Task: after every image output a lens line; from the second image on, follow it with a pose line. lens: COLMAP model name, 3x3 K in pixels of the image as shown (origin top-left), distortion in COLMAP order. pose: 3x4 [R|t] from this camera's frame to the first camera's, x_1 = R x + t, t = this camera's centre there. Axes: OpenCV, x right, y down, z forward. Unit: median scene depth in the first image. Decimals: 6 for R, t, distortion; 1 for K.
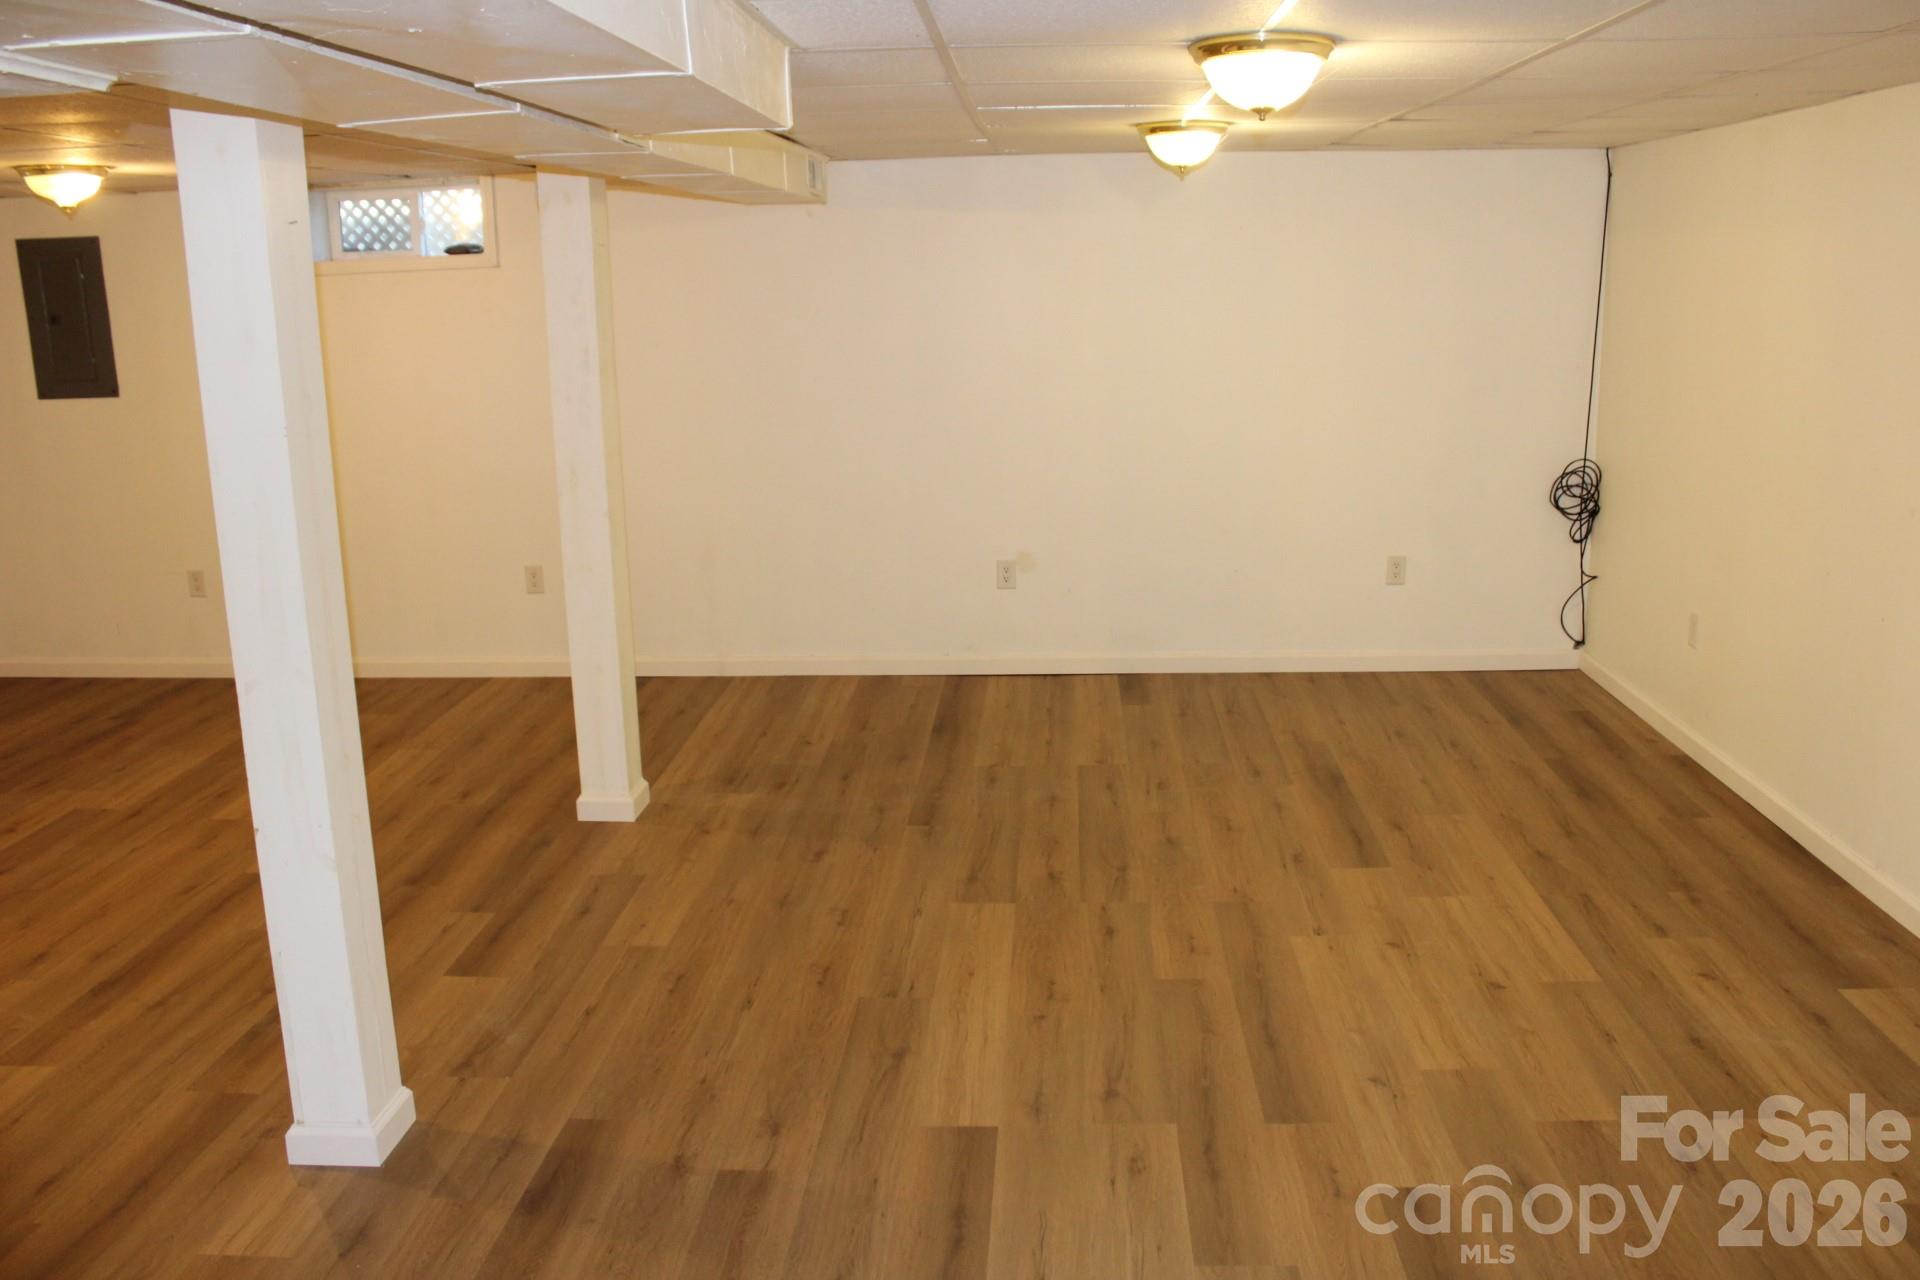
lens RADIAL K [[1572.7, 0, 961.6], [0, 1572.7, 639.8], [0, 0, 1]] dist [-0.086409, 0.019240]
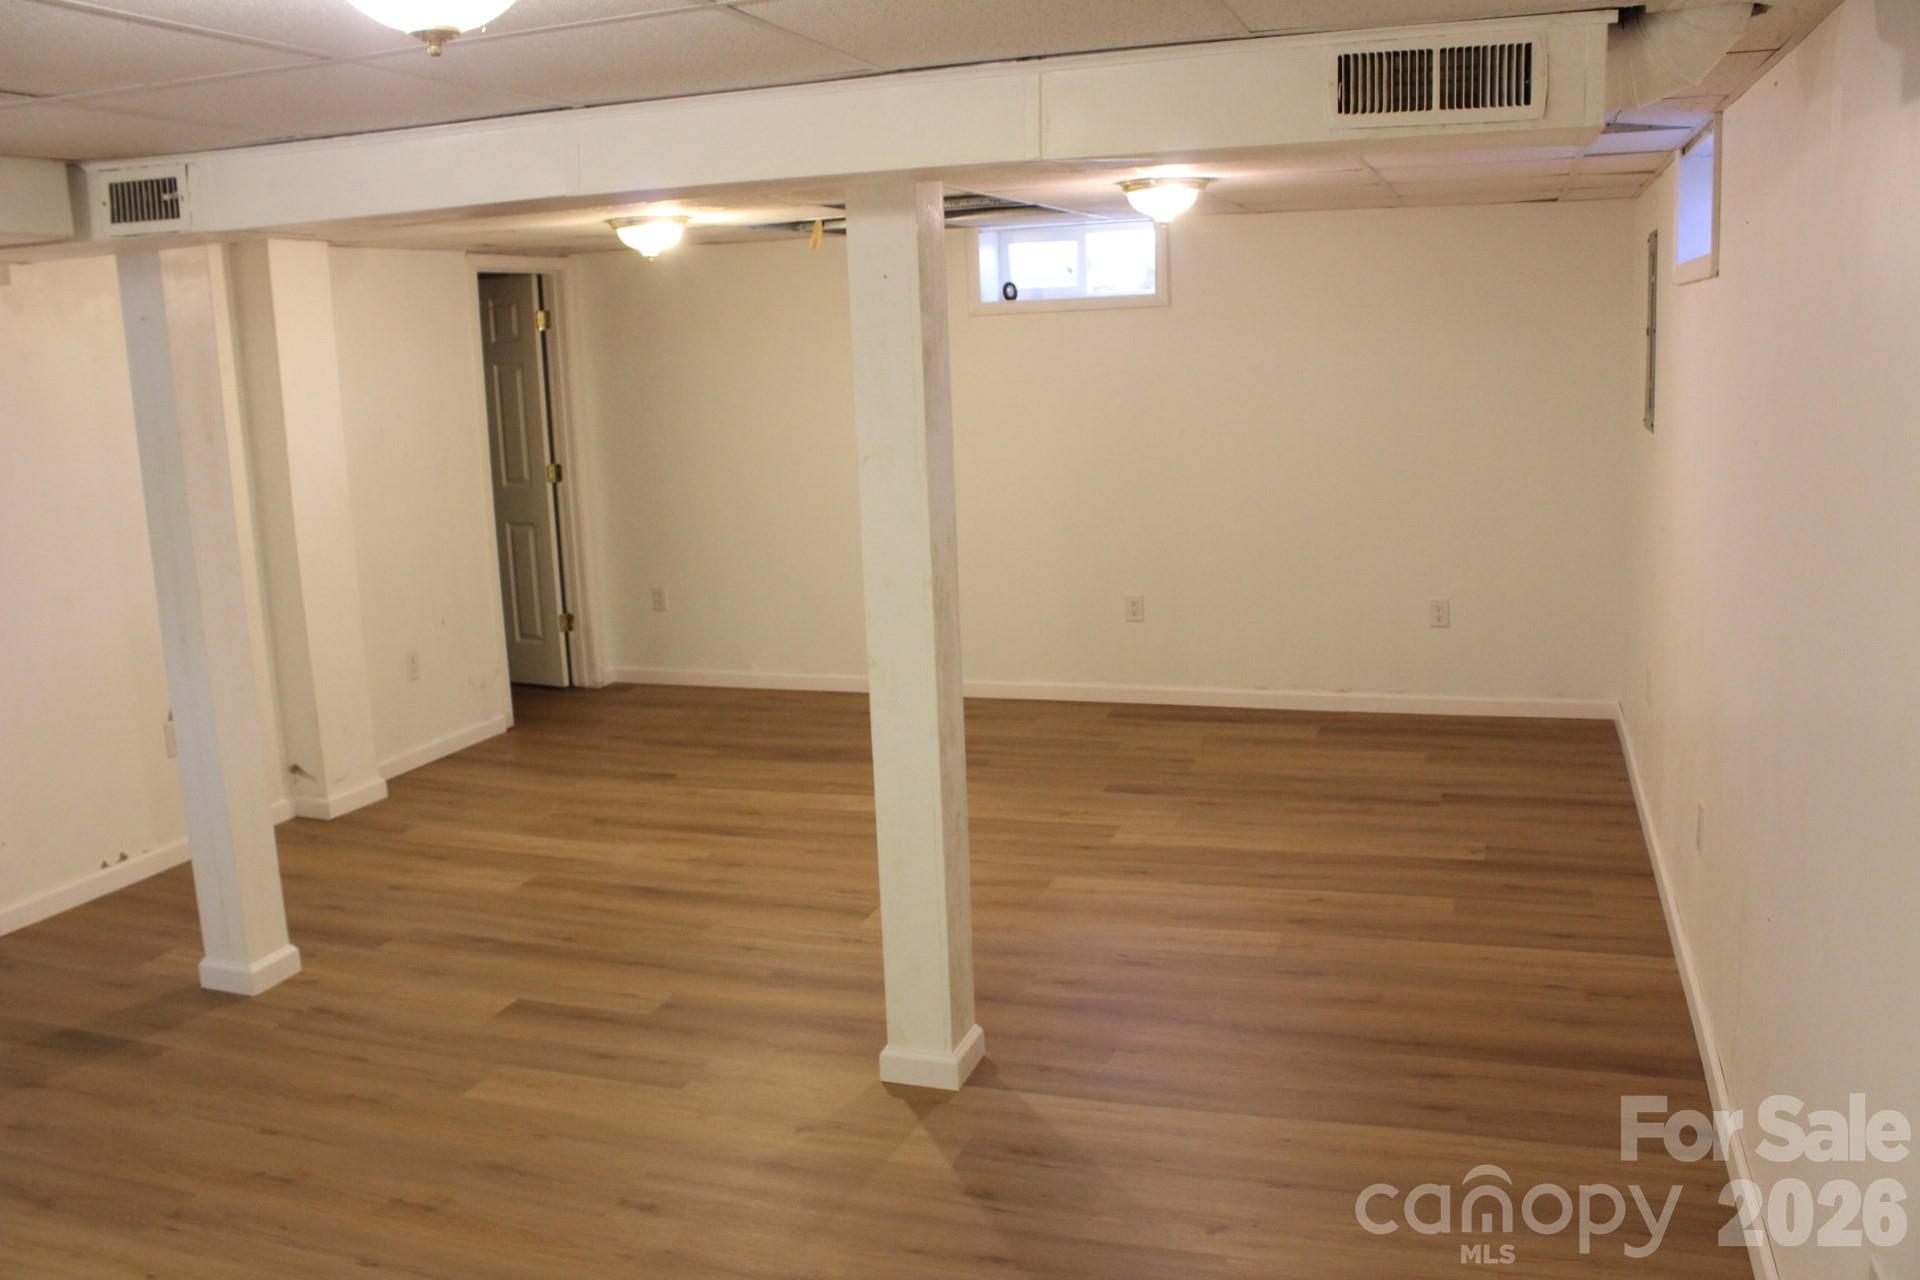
lens RADIAL K [[1572.7, 0, 962.9], [0, 1572.7, 638.3], [0, 0, 1]] dist [-0.086409, 0.019240]
pose [[-0.266216, 0.215262, -0.939570, 0.535920], [-0.173547, 0.948112, 0.266391, -0.356259], [0.948162, 0.233977, -0.215044, 1.458163]]
